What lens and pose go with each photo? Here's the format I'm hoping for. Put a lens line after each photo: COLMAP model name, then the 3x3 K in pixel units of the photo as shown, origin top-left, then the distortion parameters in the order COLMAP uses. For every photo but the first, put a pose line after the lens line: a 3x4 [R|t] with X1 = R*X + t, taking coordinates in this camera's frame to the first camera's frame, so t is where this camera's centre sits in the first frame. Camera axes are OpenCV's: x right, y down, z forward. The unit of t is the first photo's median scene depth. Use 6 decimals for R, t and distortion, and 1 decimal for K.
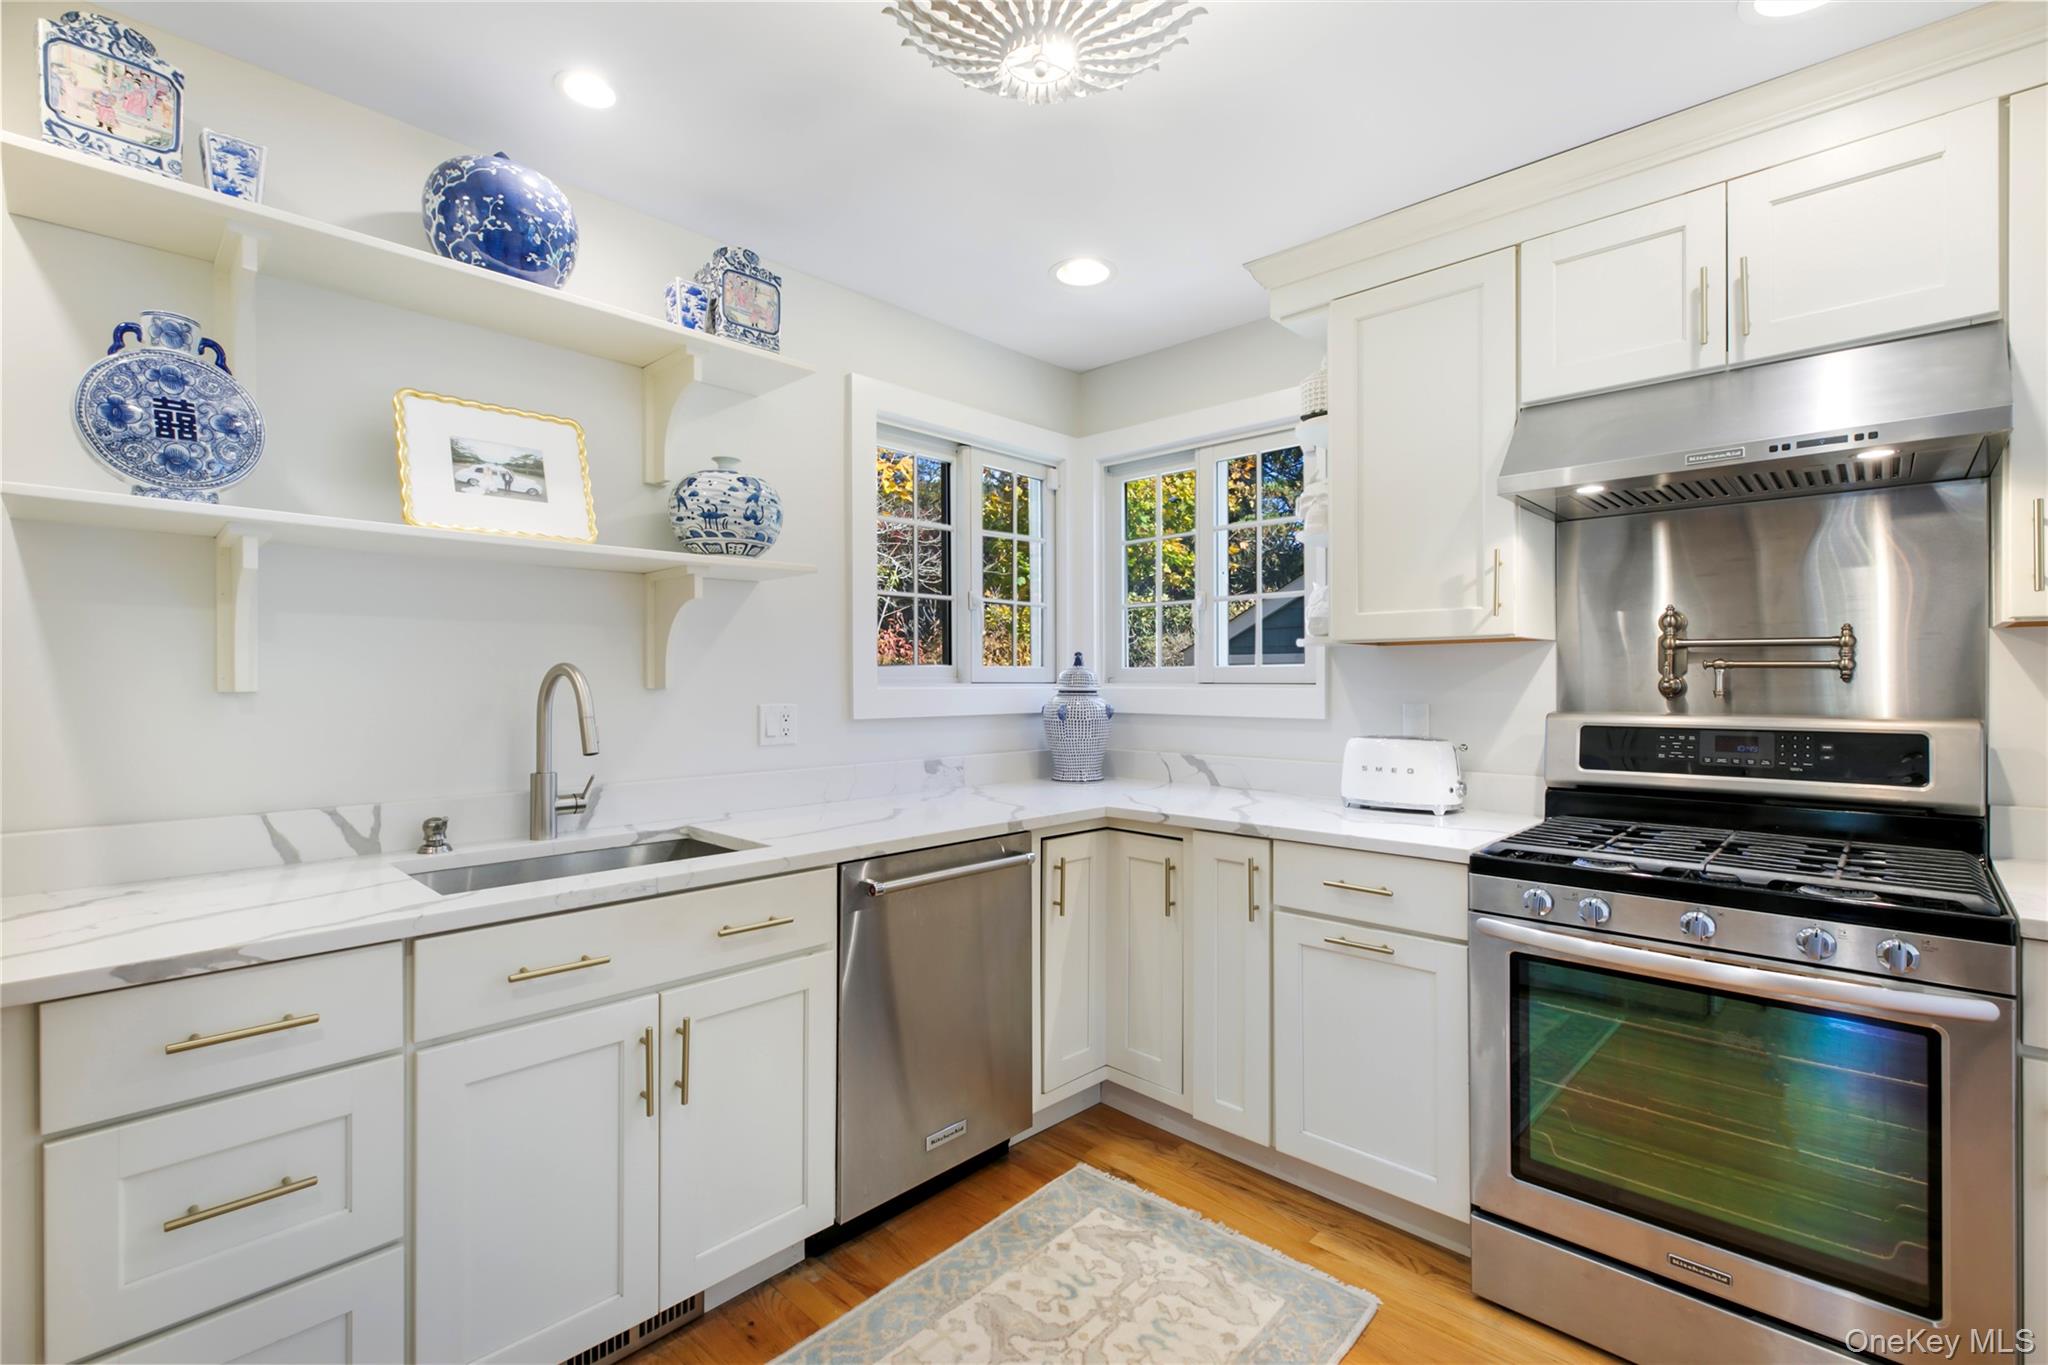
lens RADIAL K [[917.8, 0, 1024.4], [0, 917.8, 676.2], [0, 0, 1]] dist [0.007921, -0.000575]
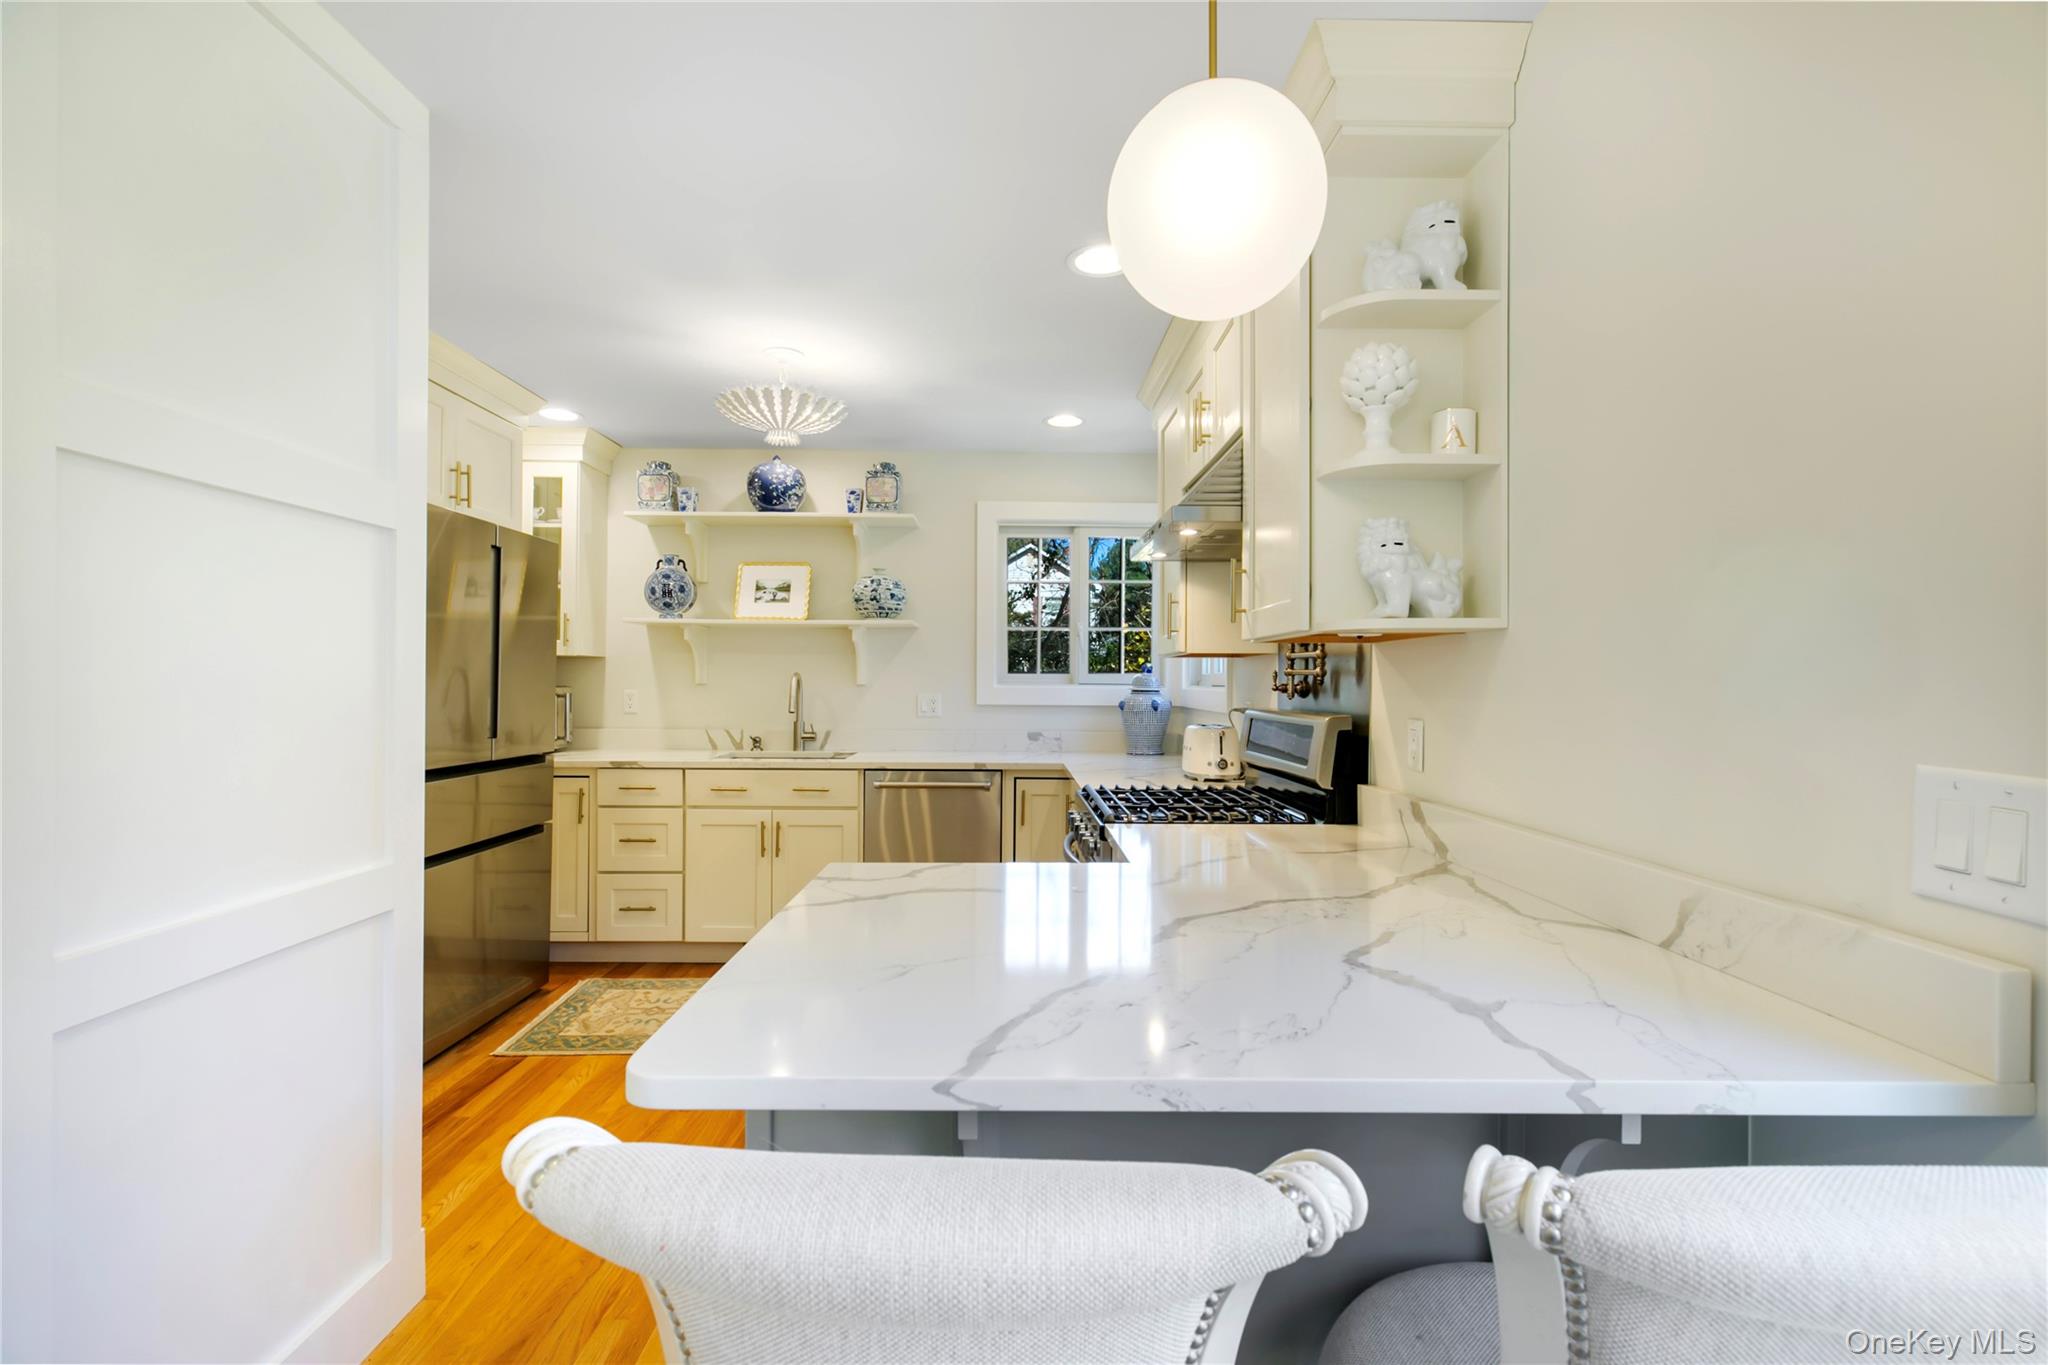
lens RADIAL K [[917.8, 0, 1024.4], [0, 917.8, 676.2], [0, 0, 1]] dist [0.007921, -0.000575]
pose [[0.703498, 0.001454, -0.710696, 1.564828], [-0.005711, 0.999977, -0.003607, -0.000425], [0.710675, 0.006596, 0.703490, -0.199054]]
